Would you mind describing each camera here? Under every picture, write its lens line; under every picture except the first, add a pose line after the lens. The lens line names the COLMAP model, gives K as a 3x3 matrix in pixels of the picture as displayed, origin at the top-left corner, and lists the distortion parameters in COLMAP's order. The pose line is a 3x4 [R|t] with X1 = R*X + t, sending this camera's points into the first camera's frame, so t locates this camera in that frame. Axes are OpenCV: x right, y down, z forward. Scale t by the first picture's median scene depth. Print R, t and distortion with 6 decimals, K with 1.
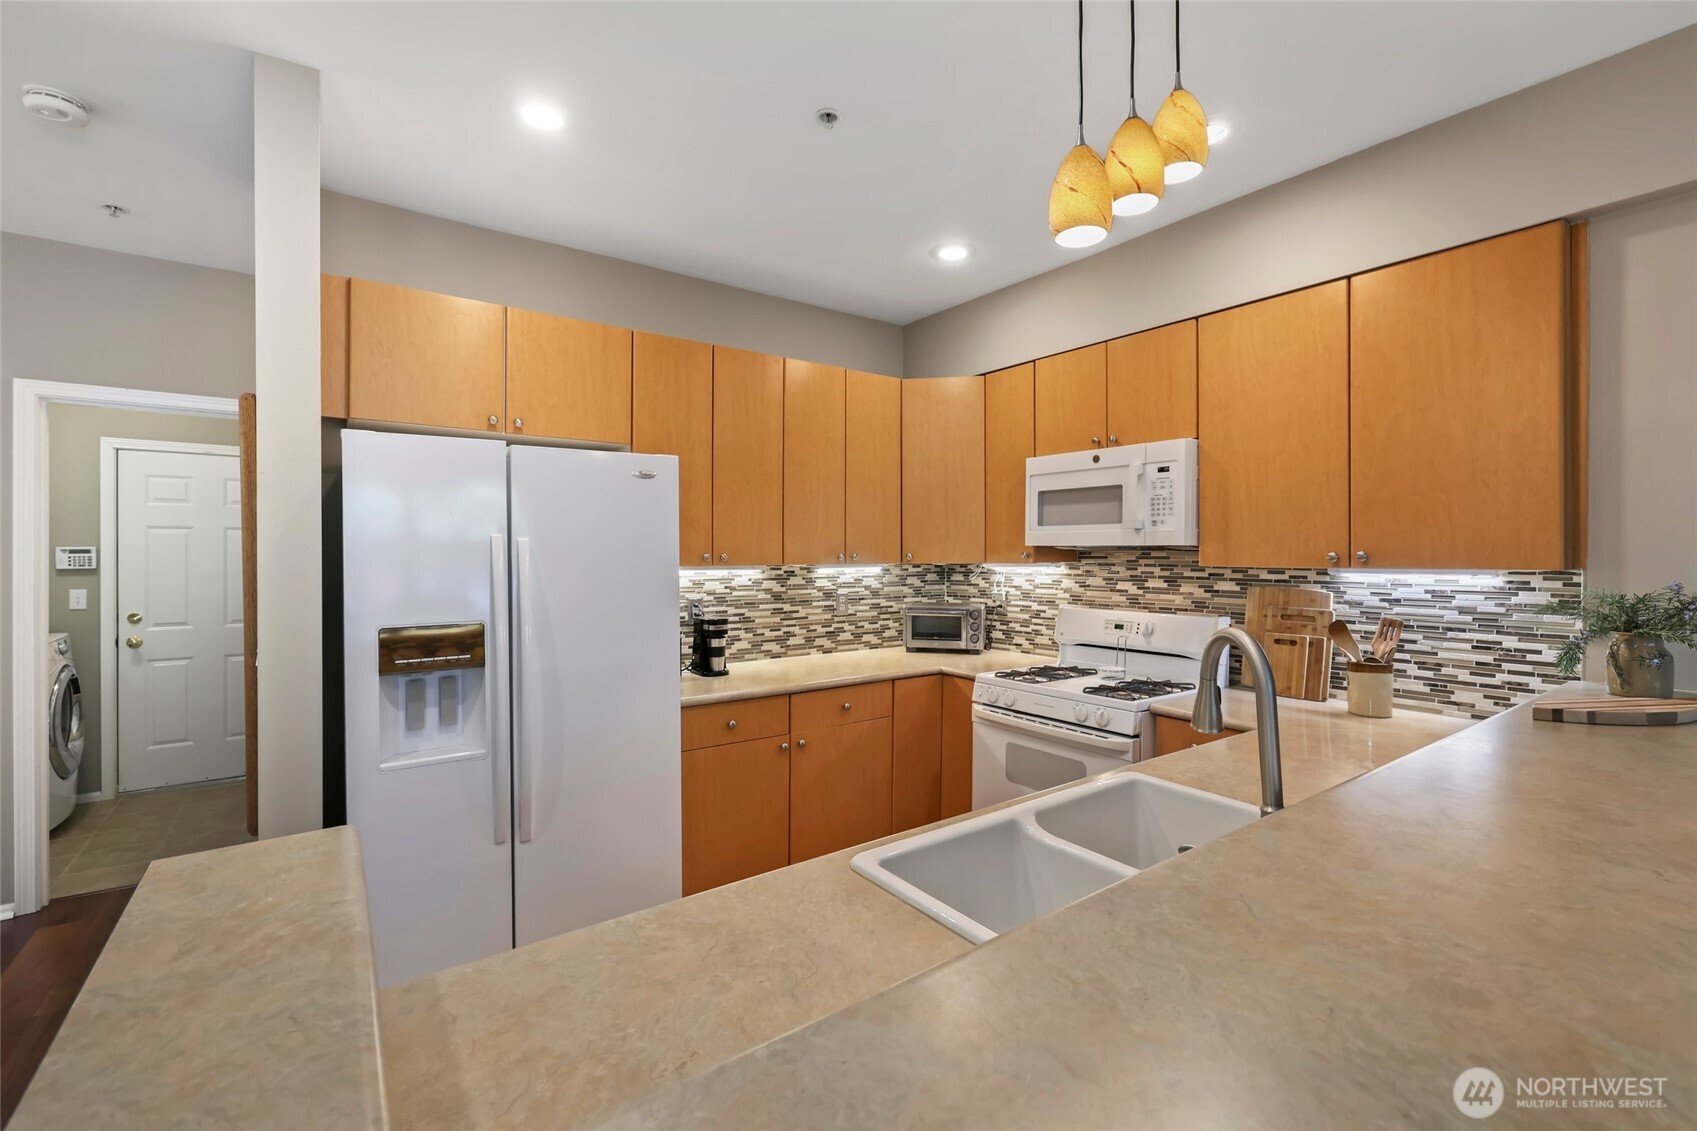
lens RADIAL K [[734.5, 0, 847.1], [0, 734.5, 562.1], [0, 0, 1]] dist [-0.000271, -0.000814]
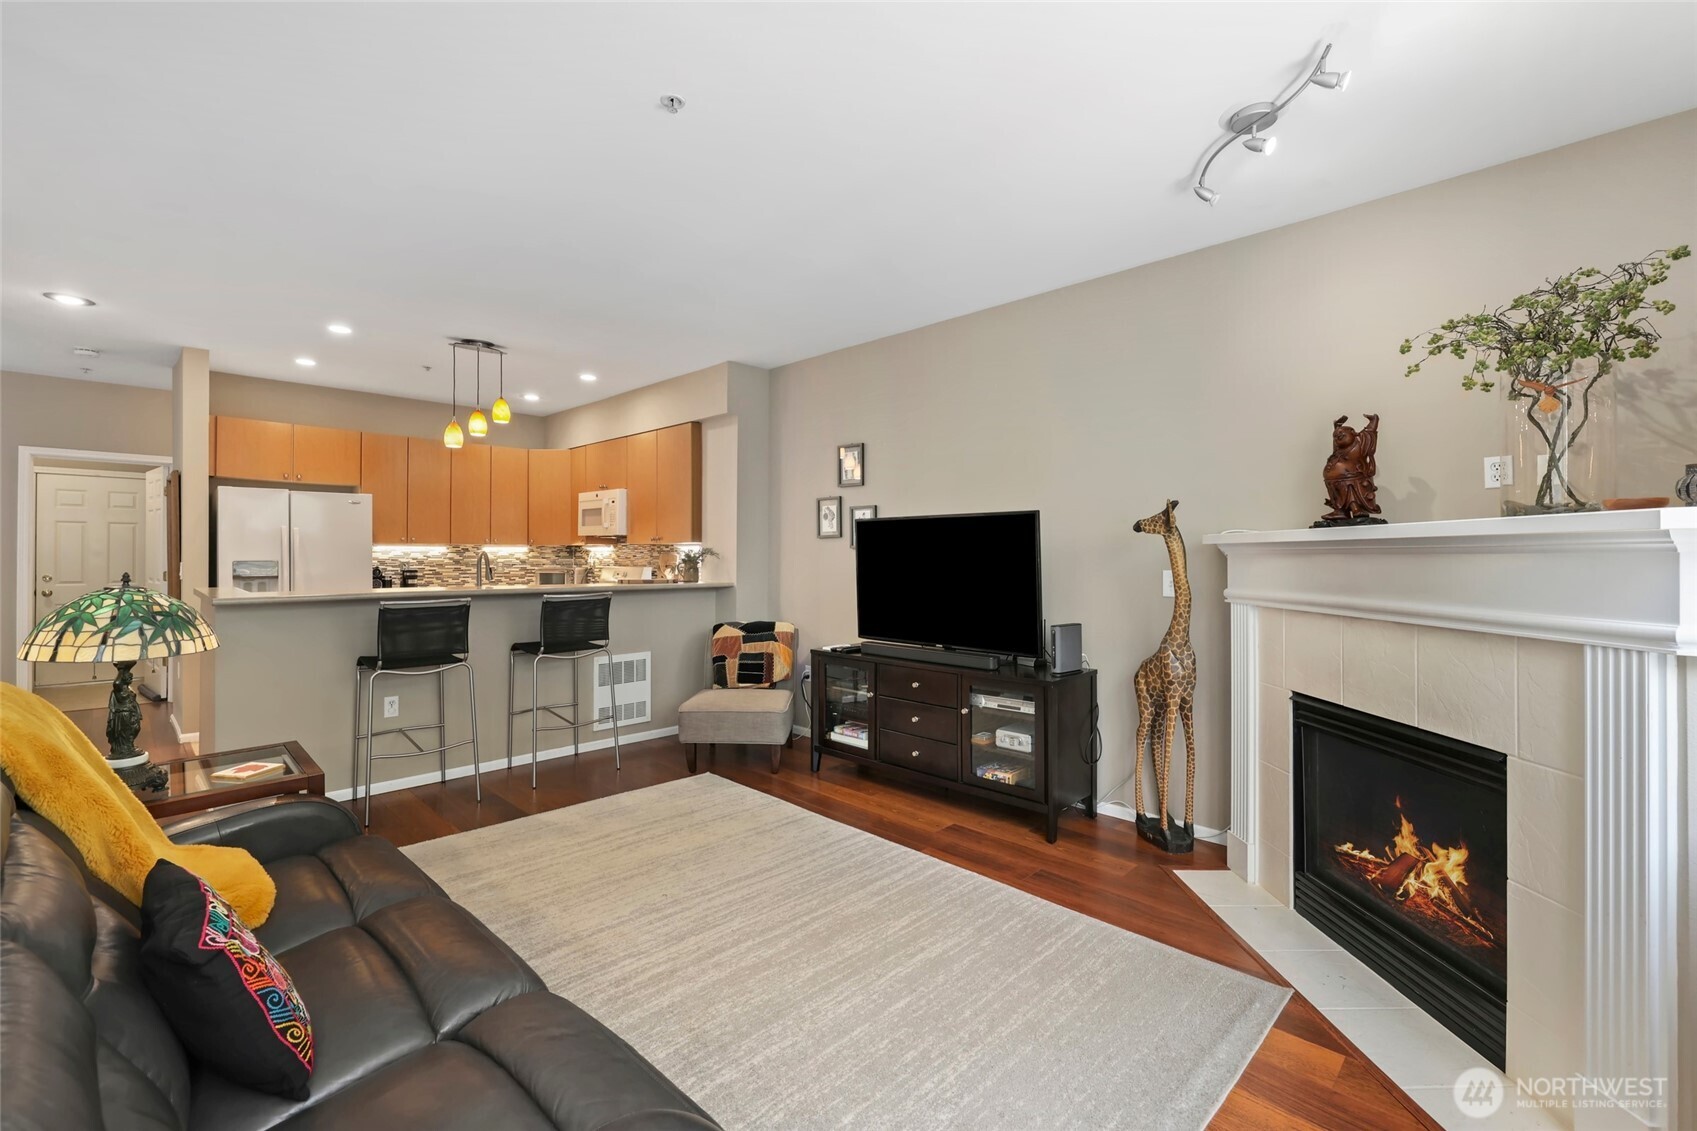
lens RADIAL K [[734.5, 0, 855.1], [0, 734.5, 556.8], [0, 0, 1]] dist [-0.000271, -0.000814]
pose [[0.985277, 0.003374, 0.170930, 0.688730], [-0.001687, 0.999948, -0.010008, 0.058838], [-0.170955, 0.009573, 0.985232, -1.221982]]
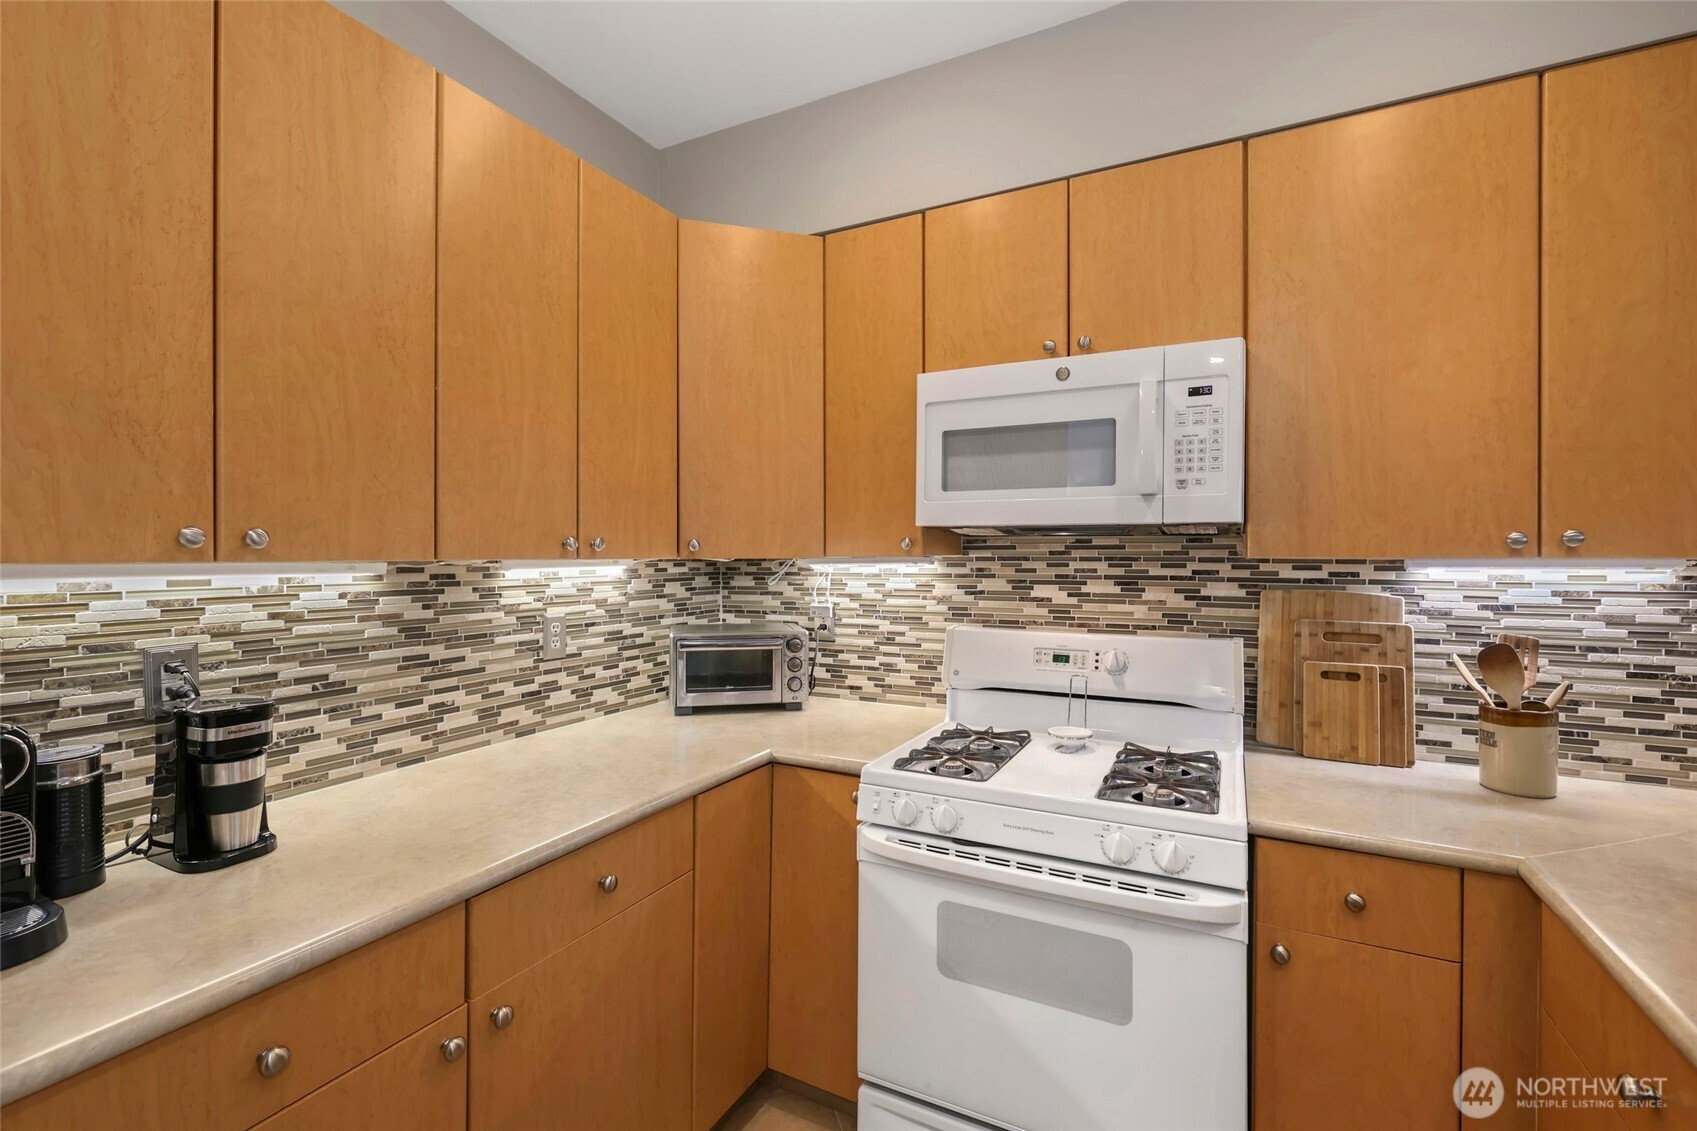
lens RADIAL K [[734.5, 0, 844.4], [0, 734.5, 557.0], [0, 0, 1]] dist [-0.000271, -0.000814]
pose [[0.893868, -0.001386, 0.448327, -0.069142], [0.005144, 0.999961, -0.007166, 0.006296], [-0.448300, 0.008711, 0.893841, 0.535575]]
